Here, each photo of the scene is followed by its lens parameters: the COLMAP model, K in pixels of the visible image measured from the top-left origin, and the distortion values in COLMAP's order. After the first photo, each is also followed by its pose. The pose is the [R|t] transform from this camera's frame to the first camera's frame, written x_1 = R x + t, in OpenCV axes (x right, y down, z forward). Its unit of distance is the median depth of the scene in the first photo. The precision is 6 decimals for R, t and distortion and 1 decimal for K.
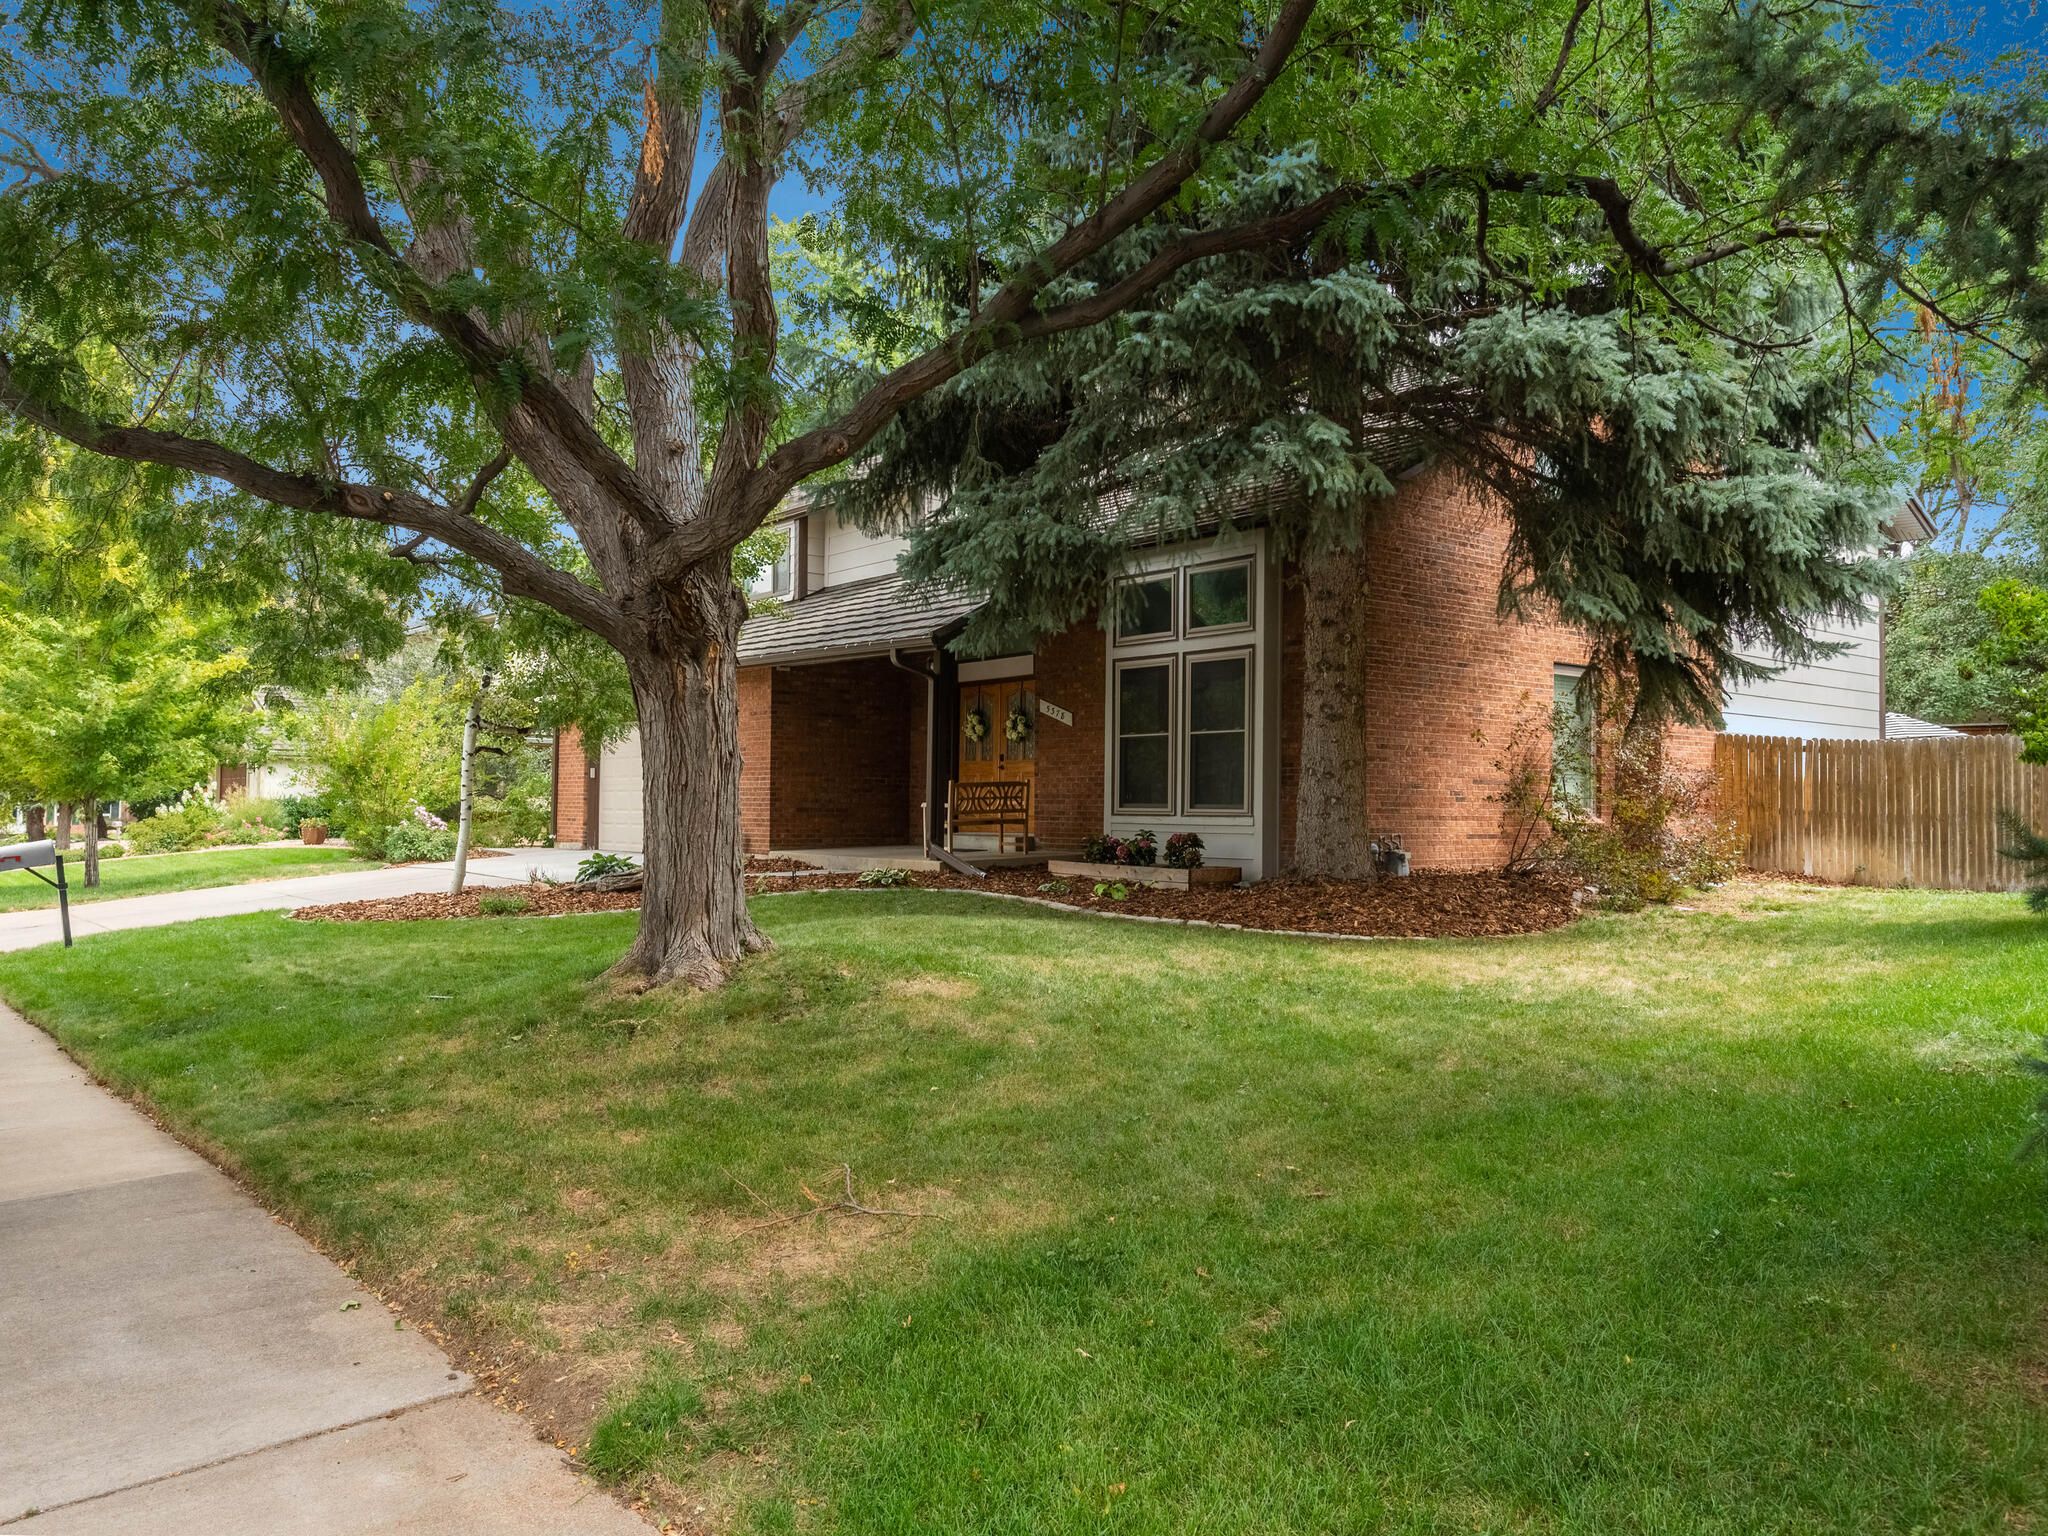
lens RADIAL K [[1507.4, 0, 1024.0], [0, 1507.4, 768.0], [0, 0, 1]] dist [0.000439, 0.000515]
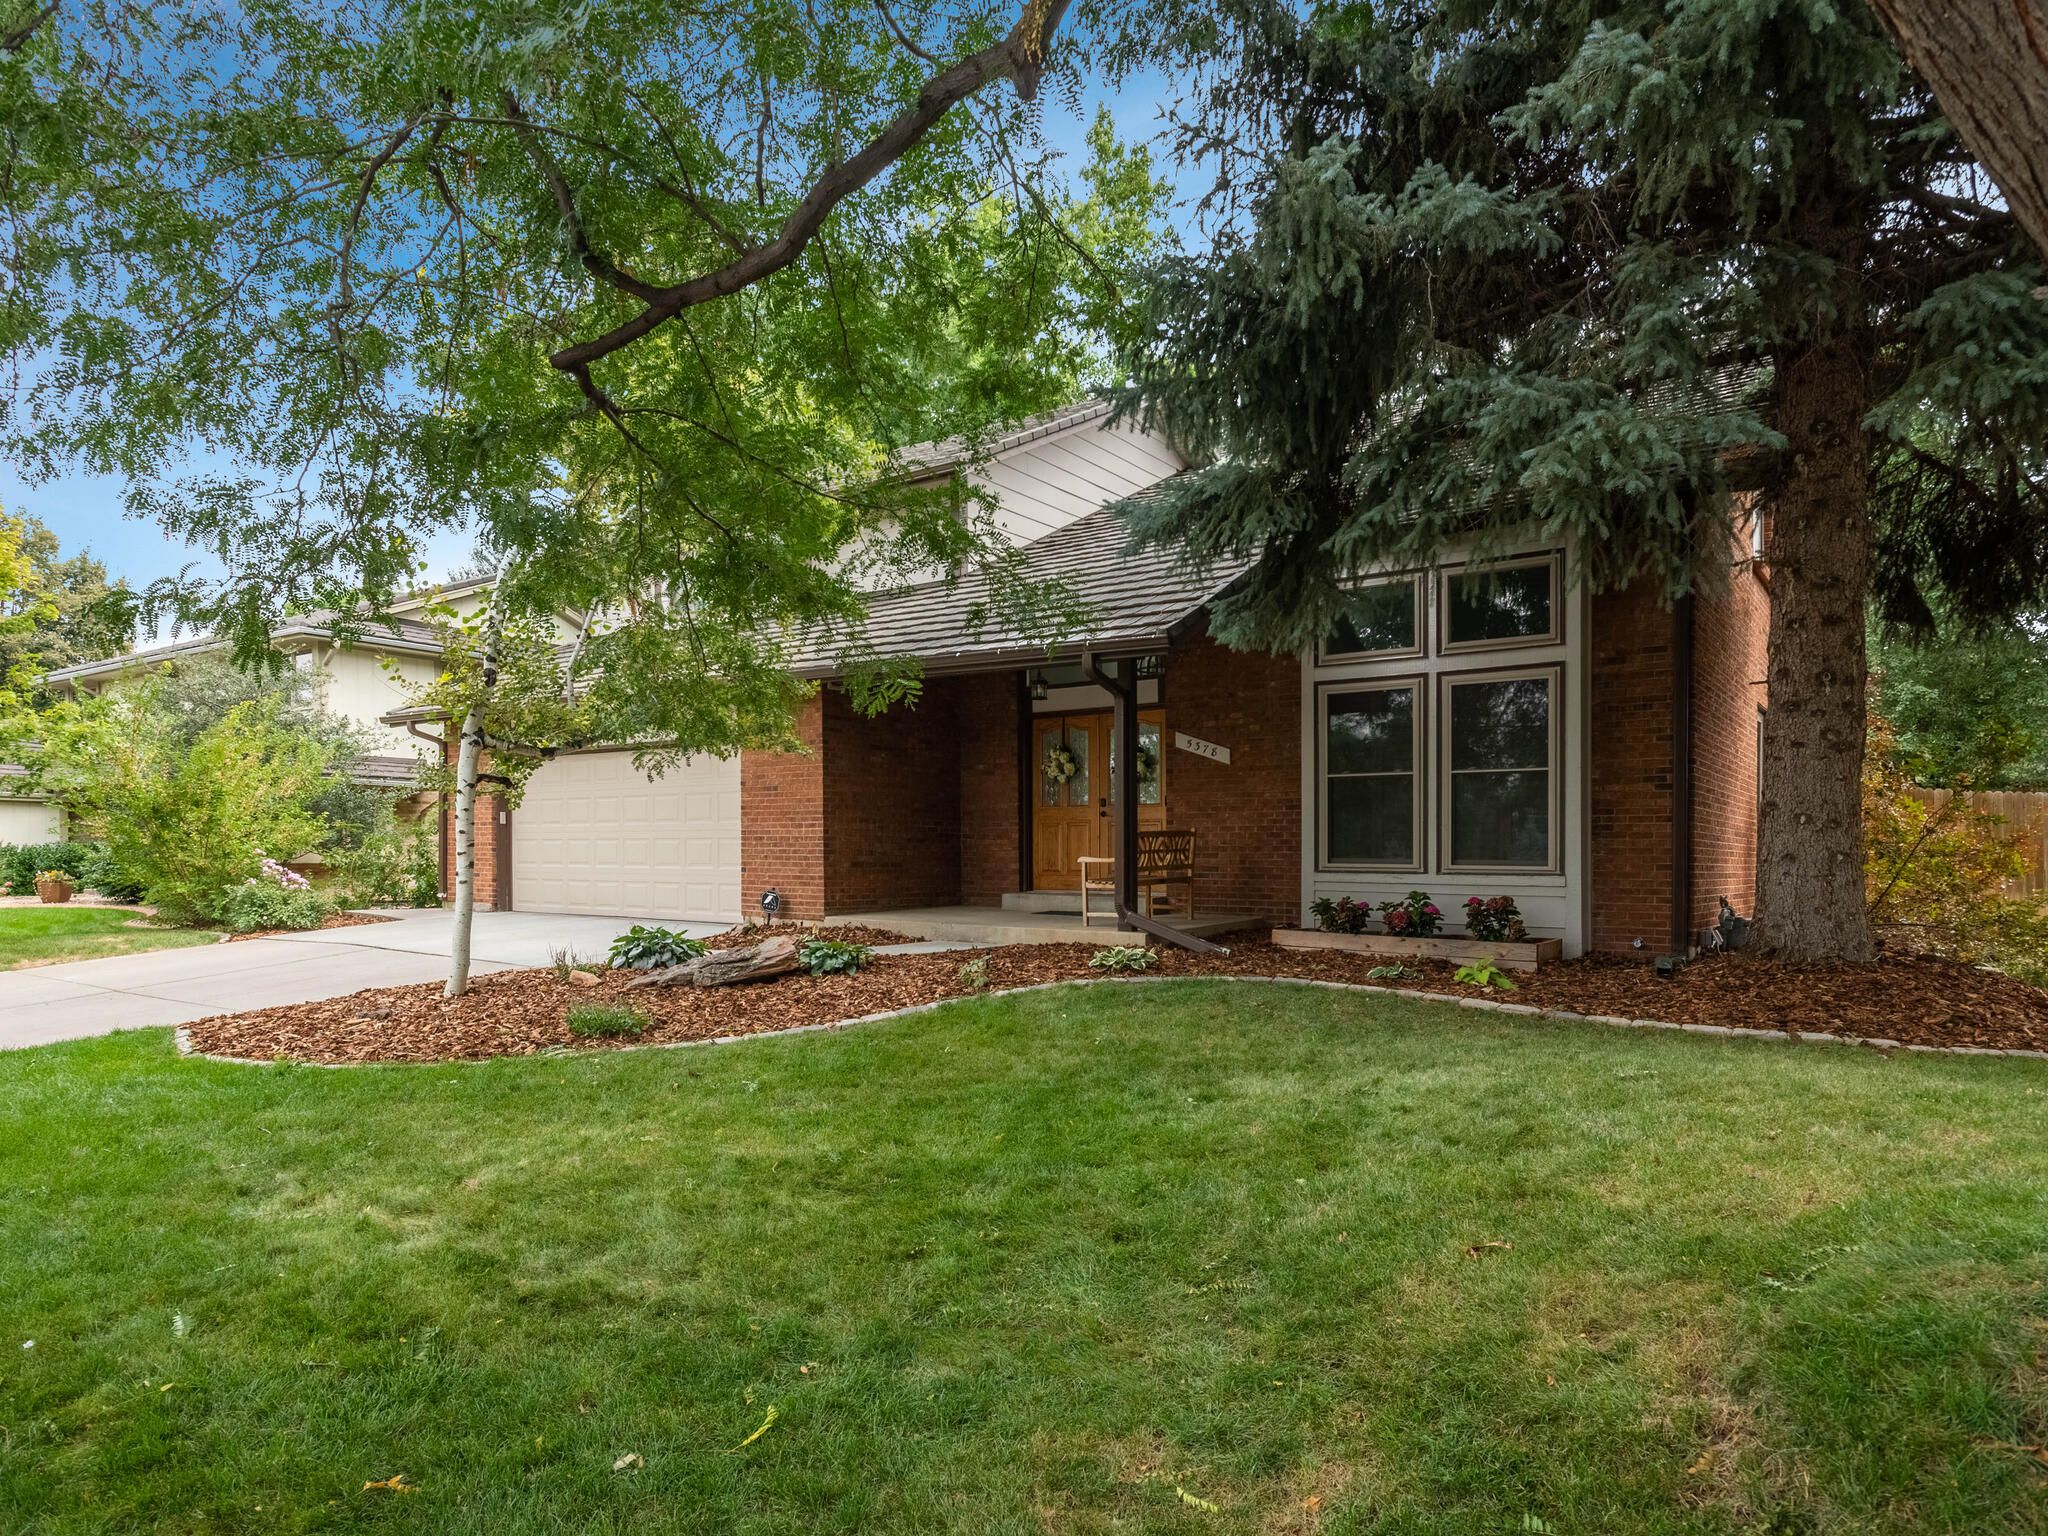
lens RADIAL K [[1231.7, 0, 1020.5], [0, 1231.7, 836.8], [0, 0, 1]] dist [-0.000104, -0.000726]
pose [[0.964120, 0.005297, 0.265415, -0.272728], [-0.008086, 0.999923, 0.009416, 0.006977], [-0.265345, -0.011224, 0.964088, 0.398663]]
